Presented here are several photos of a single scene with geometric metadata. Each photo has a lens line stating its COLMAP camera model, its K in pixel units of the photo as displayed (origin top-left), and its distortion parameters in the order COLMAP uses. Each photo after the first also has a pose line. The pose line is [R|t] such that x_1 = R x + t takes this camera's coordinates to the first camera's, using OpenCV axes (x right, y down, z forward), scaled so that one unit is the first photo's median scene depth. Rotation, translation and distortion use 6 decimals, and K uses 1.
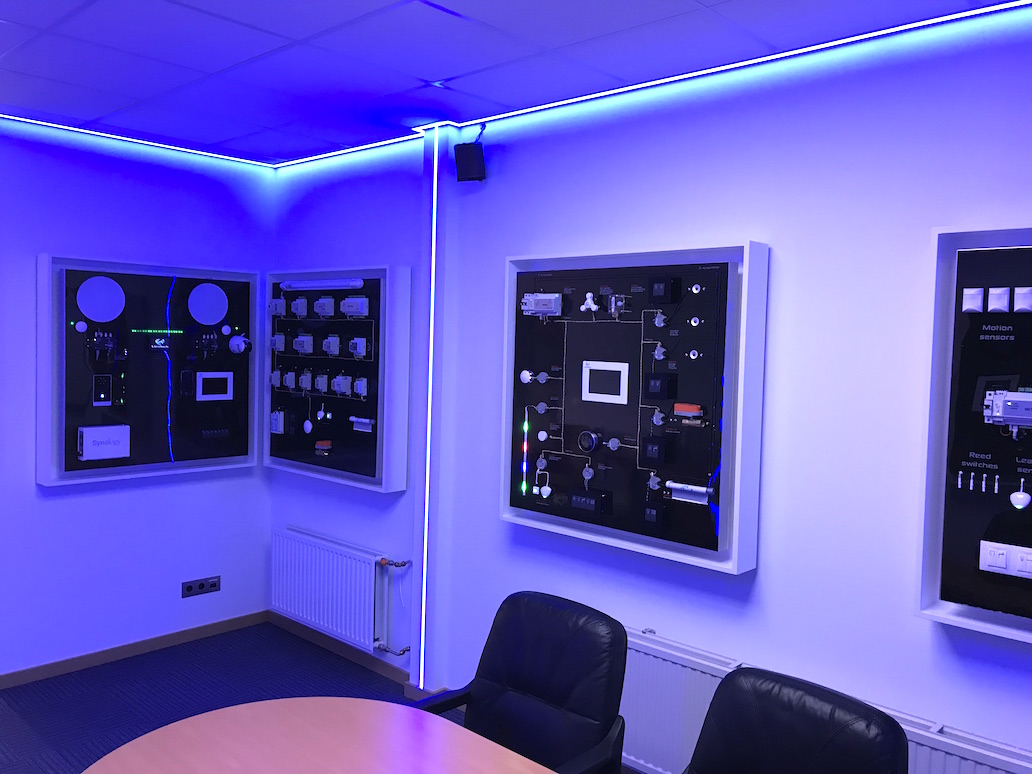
lens RADIAL K [[844.9, 0, 515.7], [0, 844.9, 380.6], [0, 0, 1]] dist [0.004351, -0.000521]
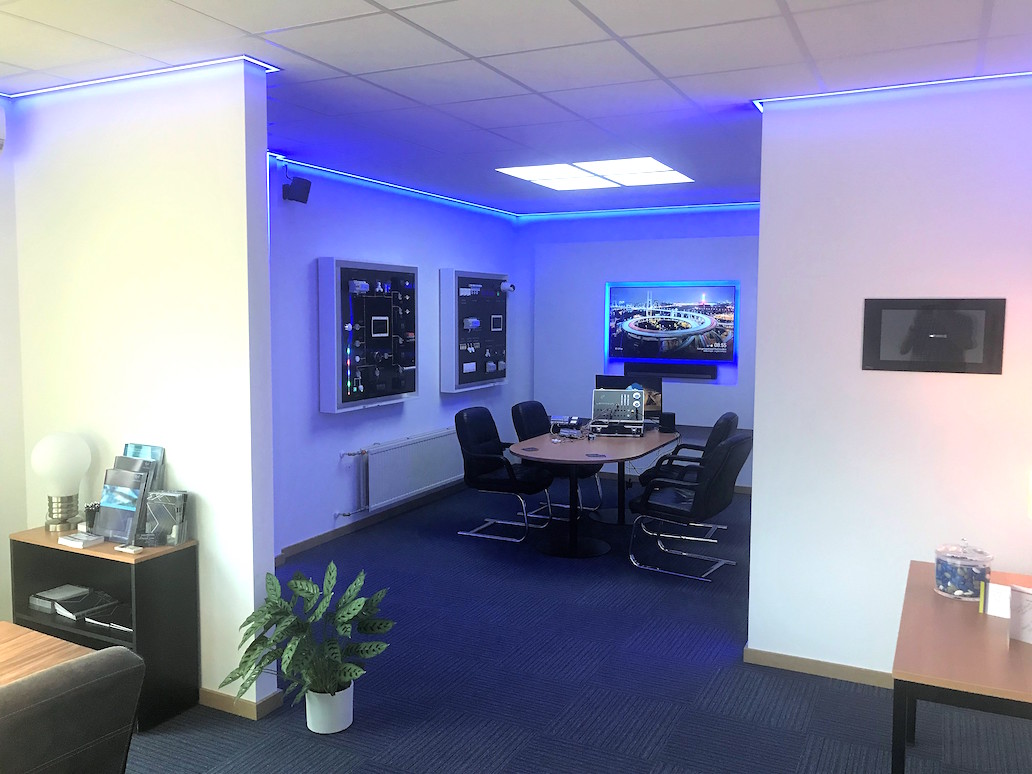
lens RADIAL K [[844.9, 0, 514.9], [0, 844.9, 387.4], [0, 0, 1]] dist [0.004351, -0.000521]
pose [[-0.300352, -0.114435, 0.946939, -1.937509], [0.033491, 0.990900, 0.130370, -0.107419], [-0.953240, 0.070871, -0.293786, 1.300297]]
